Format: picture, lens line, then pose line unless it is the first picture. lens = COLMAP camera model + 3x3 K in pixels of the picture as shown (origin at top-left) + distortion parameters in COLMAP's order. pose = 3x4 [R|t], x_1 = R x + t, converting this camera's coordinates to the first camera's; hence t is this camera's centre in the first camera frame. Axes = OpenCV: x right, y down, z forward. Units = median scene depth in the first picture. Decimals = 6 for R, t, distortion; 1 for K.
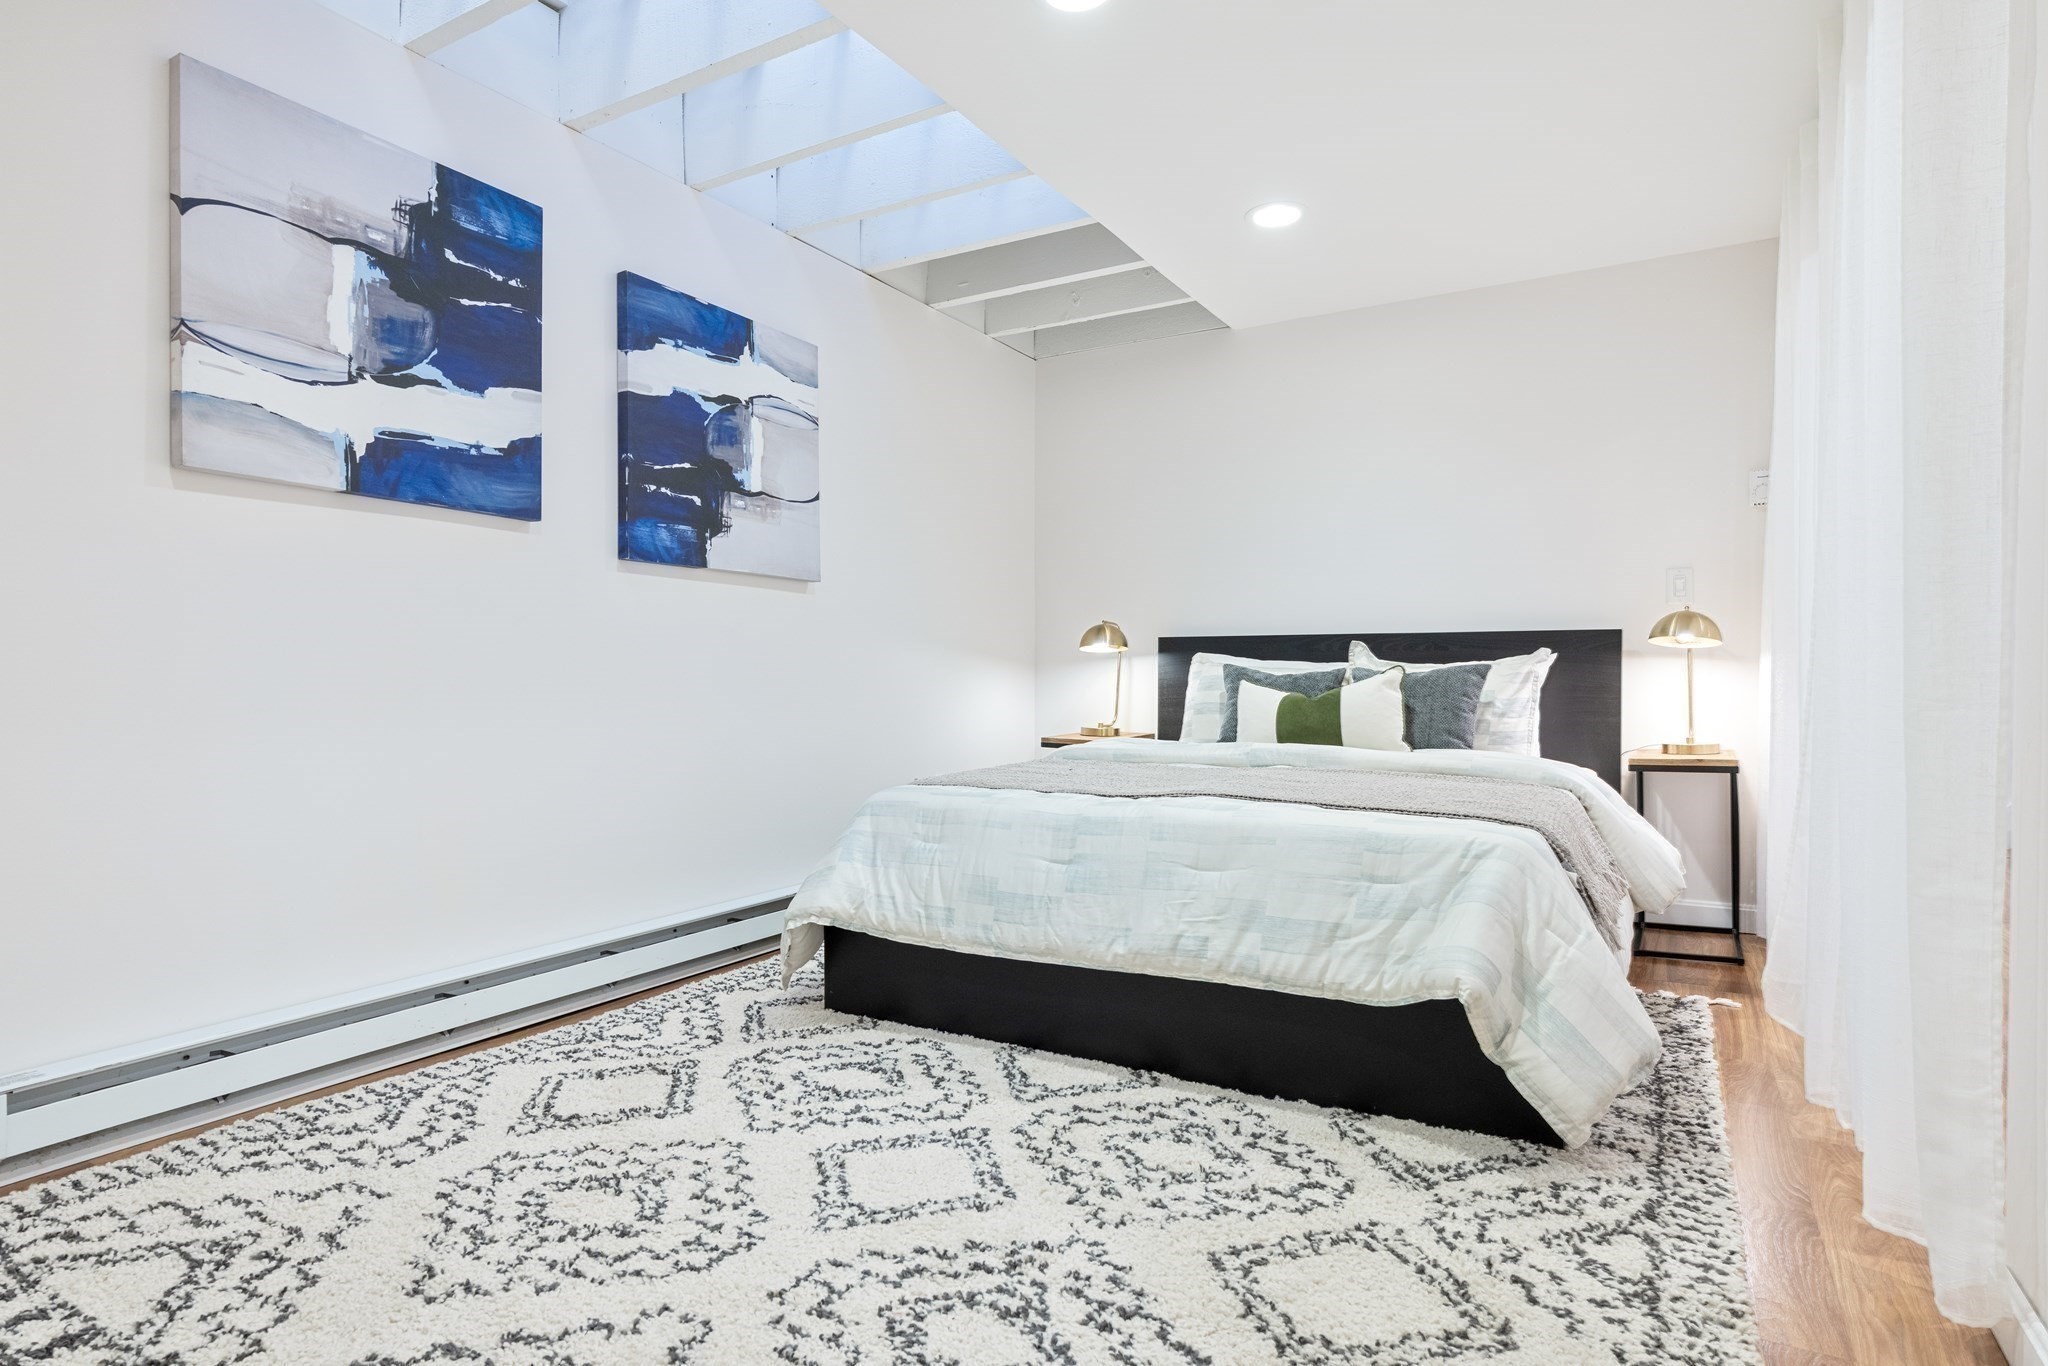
lens RADIAL K [[1102.2, 0, 1024.0], [0, 1102.2, 683.0], [0, 0, 1]] dist [0.014629, -0.014505]
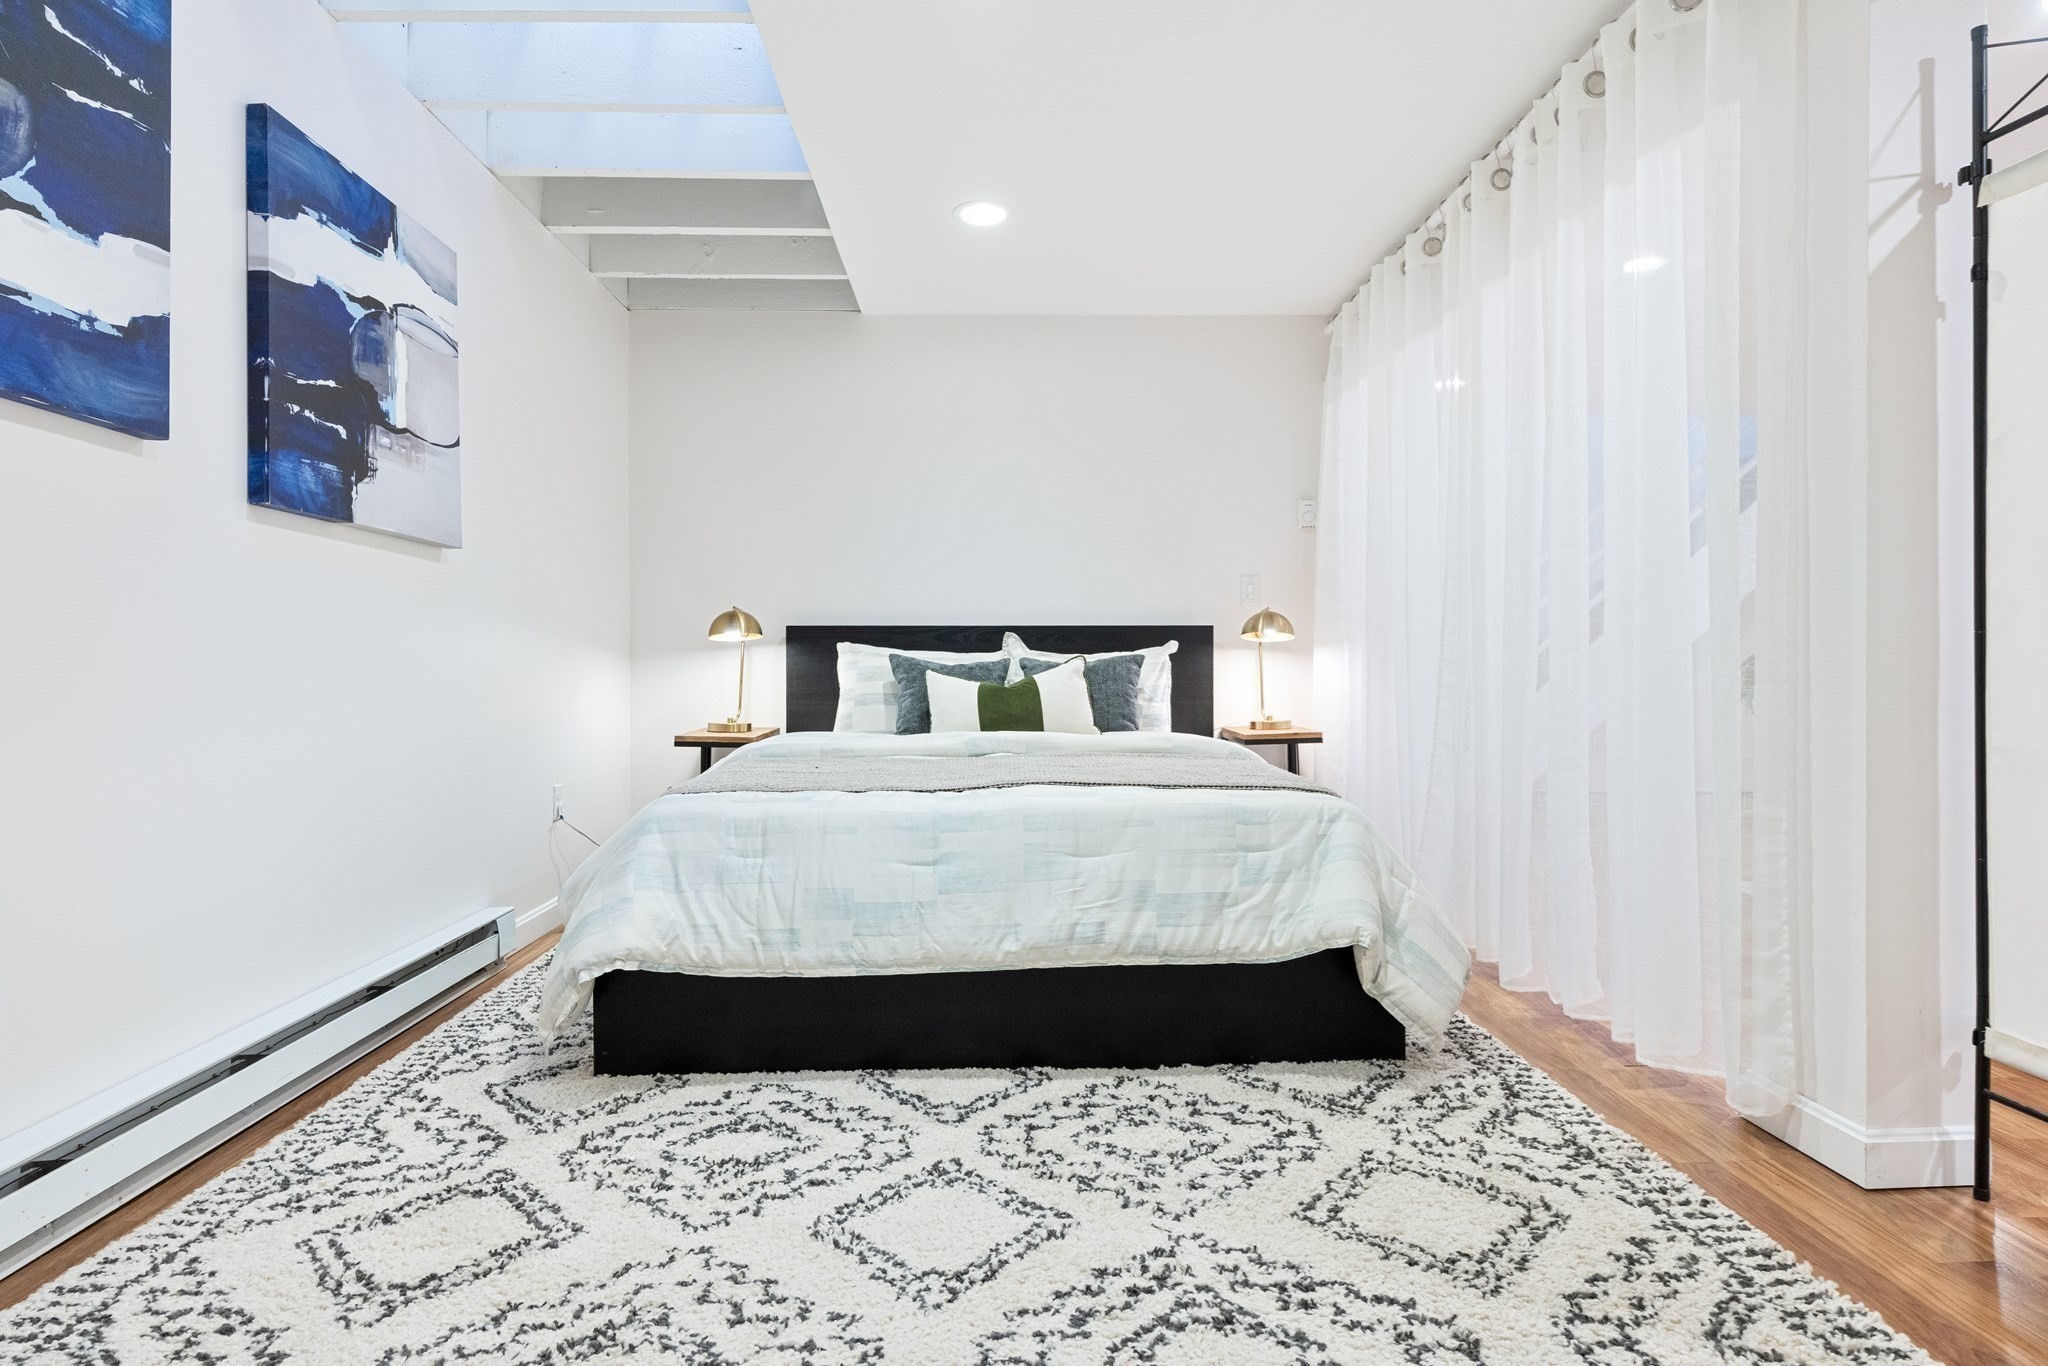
lens RADIAL K [[1113.5, 0, 1025.7], [0, 1113.5, 666.7], [0, 0, 1]] dist [0.006867, -0.004467]
pose [[0.850128, -0.002963, 0.526568, -0.386574], [0.007051, 0.999959, -0.005756, 0.001369], [-0.526530, 0.008607, 0.850113, 0.148823]]
